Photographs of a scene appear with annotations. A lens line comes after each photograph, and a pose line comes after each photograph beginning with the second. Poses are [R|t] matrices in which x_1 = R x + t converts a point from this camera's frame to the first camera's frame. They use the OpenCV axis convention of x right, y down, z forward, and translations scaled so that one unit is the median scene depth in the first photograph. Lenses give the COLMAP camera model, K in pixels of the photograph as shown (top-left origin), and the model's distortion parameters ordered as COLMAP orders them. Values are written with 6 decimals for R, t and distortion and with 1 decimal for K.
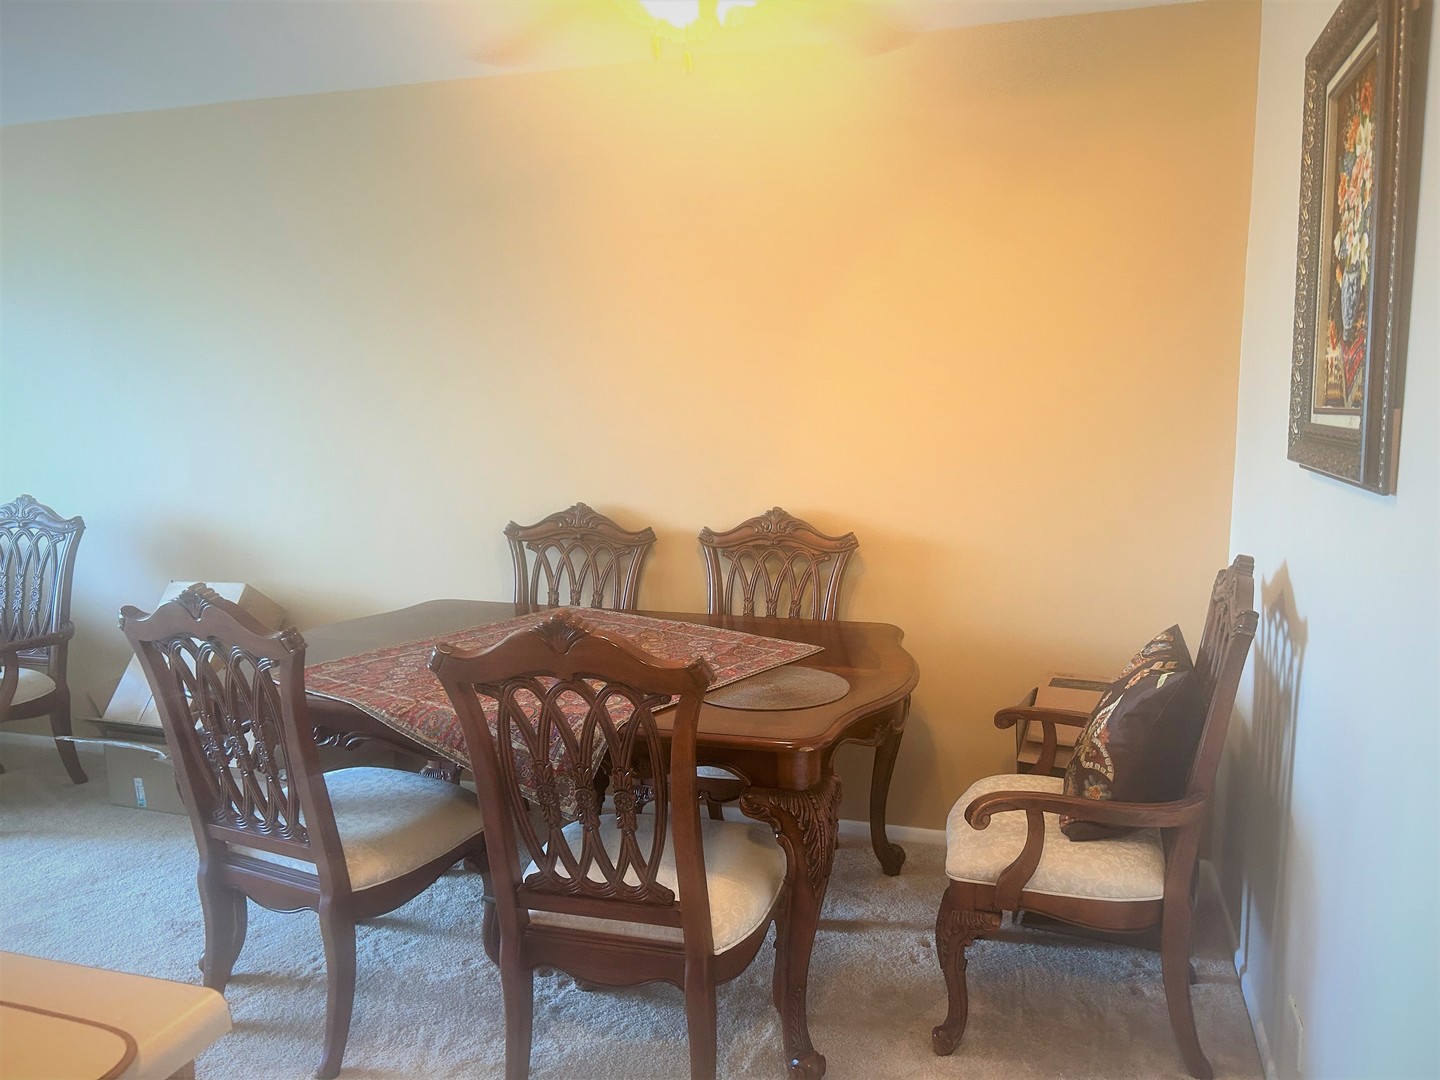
lens RADIAL K [[1084.3, 0, 728.2], [0, 1084.3, 547.5], [0, 0, 1]] dist [0.050746, -0.059122]
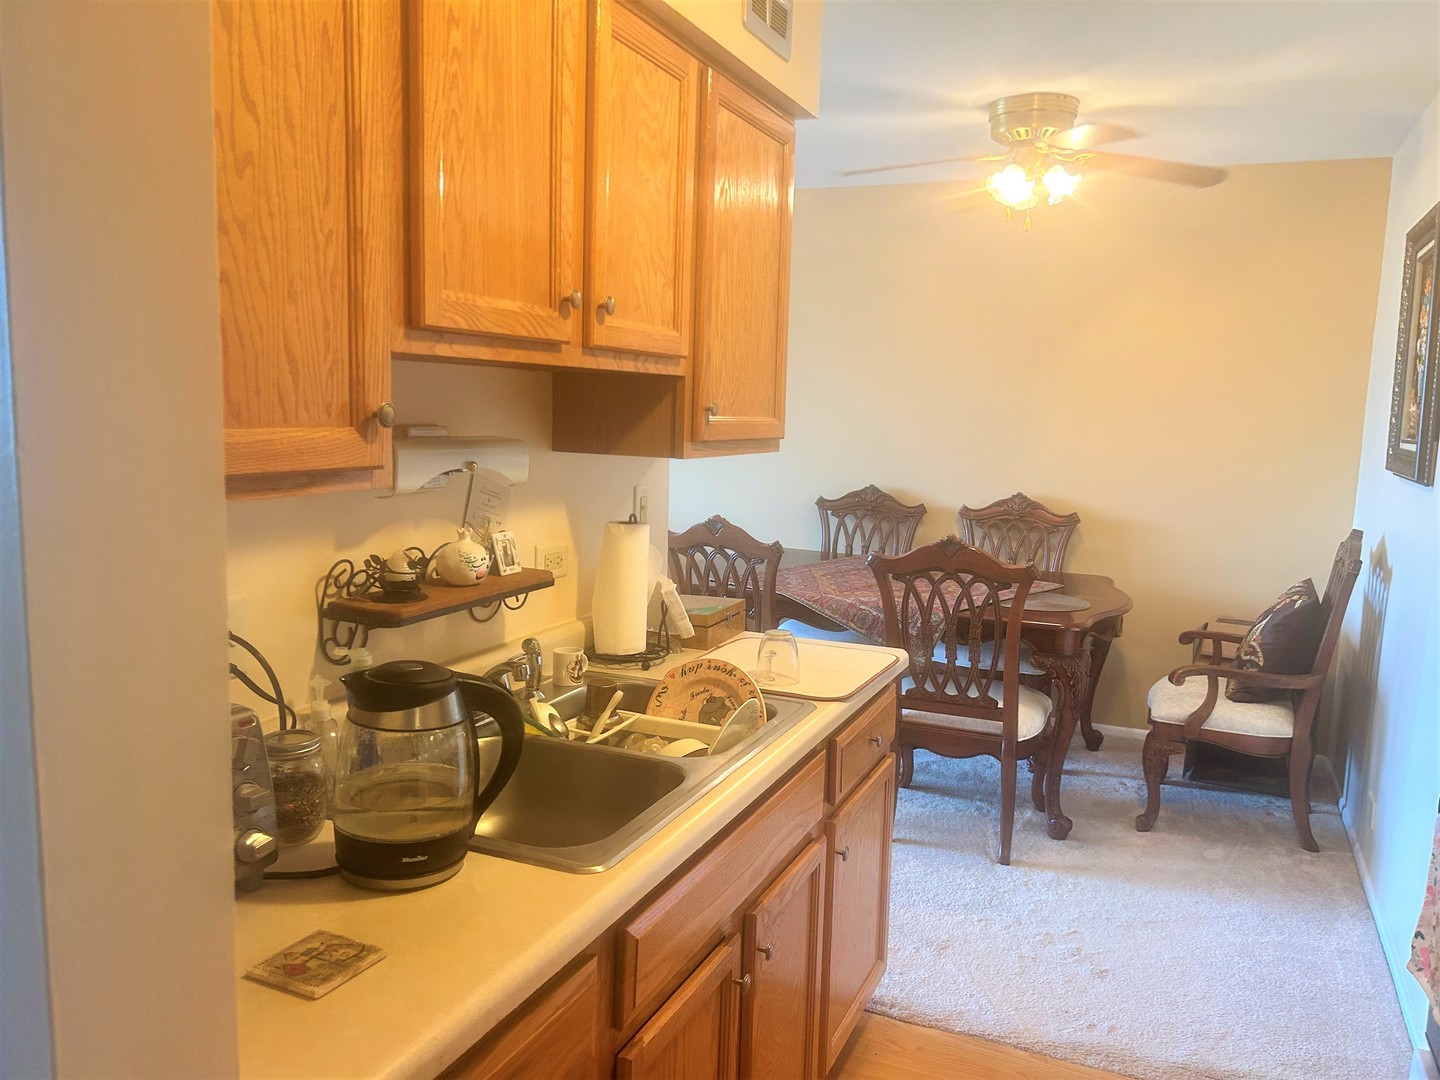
lens RADIAL K [[1107.2, 0, 717.4], [0, 1107.2, 544.6], [0, 0, 1]] dist [0.026371, -0.004802]
pose [[0.993266, 0.051942, -0.103558, -0.292951], [-0.052810, 0.998589, -0.005660, 0.089874], [0.103117, 0.011091, 0.994607, -0.736800]]
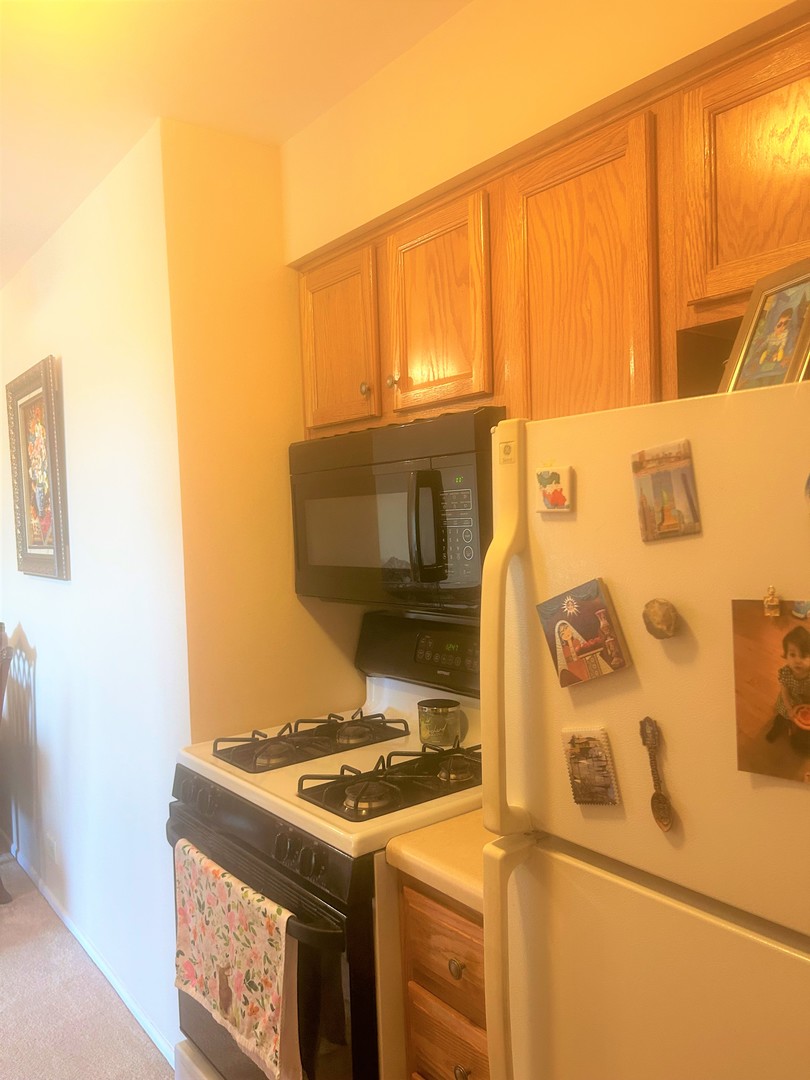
lens RADIAL K [[833.7, 0, 402.1], [0, 833.7, 535.6], [0, 0, 1]] dist [0.047081, -0.049427]
pose [[0.580887, -0.031193, 0.813386, -0.331173], [0.142084, 0.987810, -0.063589, 0.053350], [-0.801488, 0.152507, 0.578238, -0.475060]]
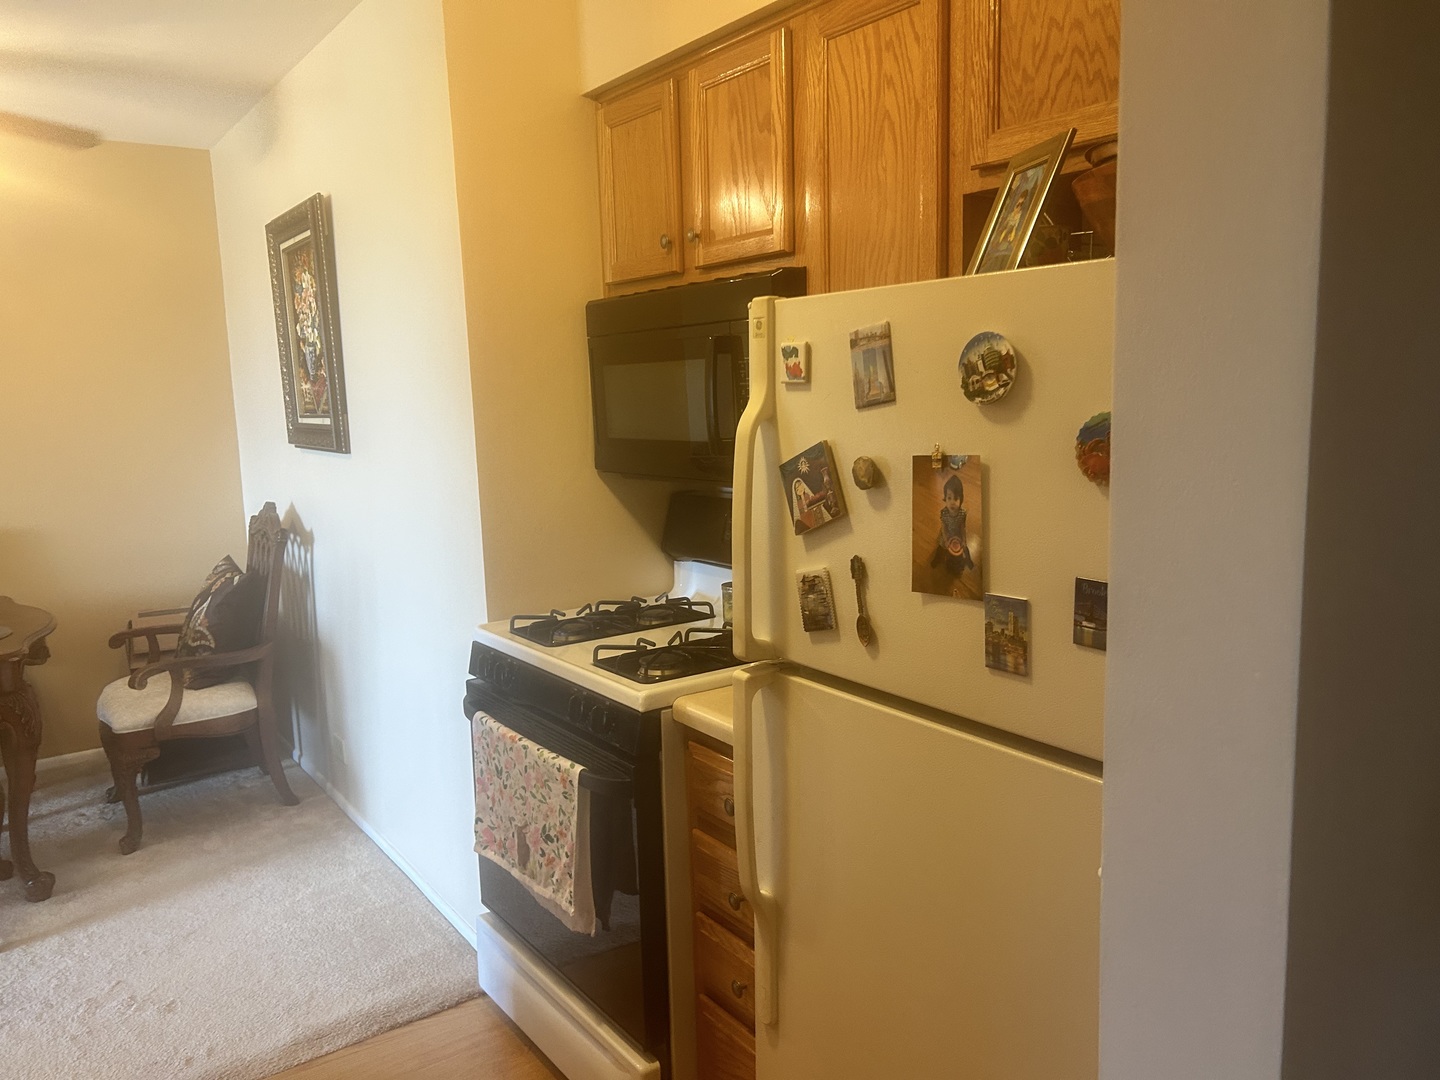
lens RADIAL K [[1111.6, 0, 722.6], [0, 1111.6, 542.7], [0, 0, 1]] dist [0.047081, -0.049427]
pose [[0.613496, -0.123780, 0.779937, -0.478121], [0.134814, 0.989557, 0.051004, 0.078794], [-0.778105, 0.073856, 0.623777, -0.655405]]
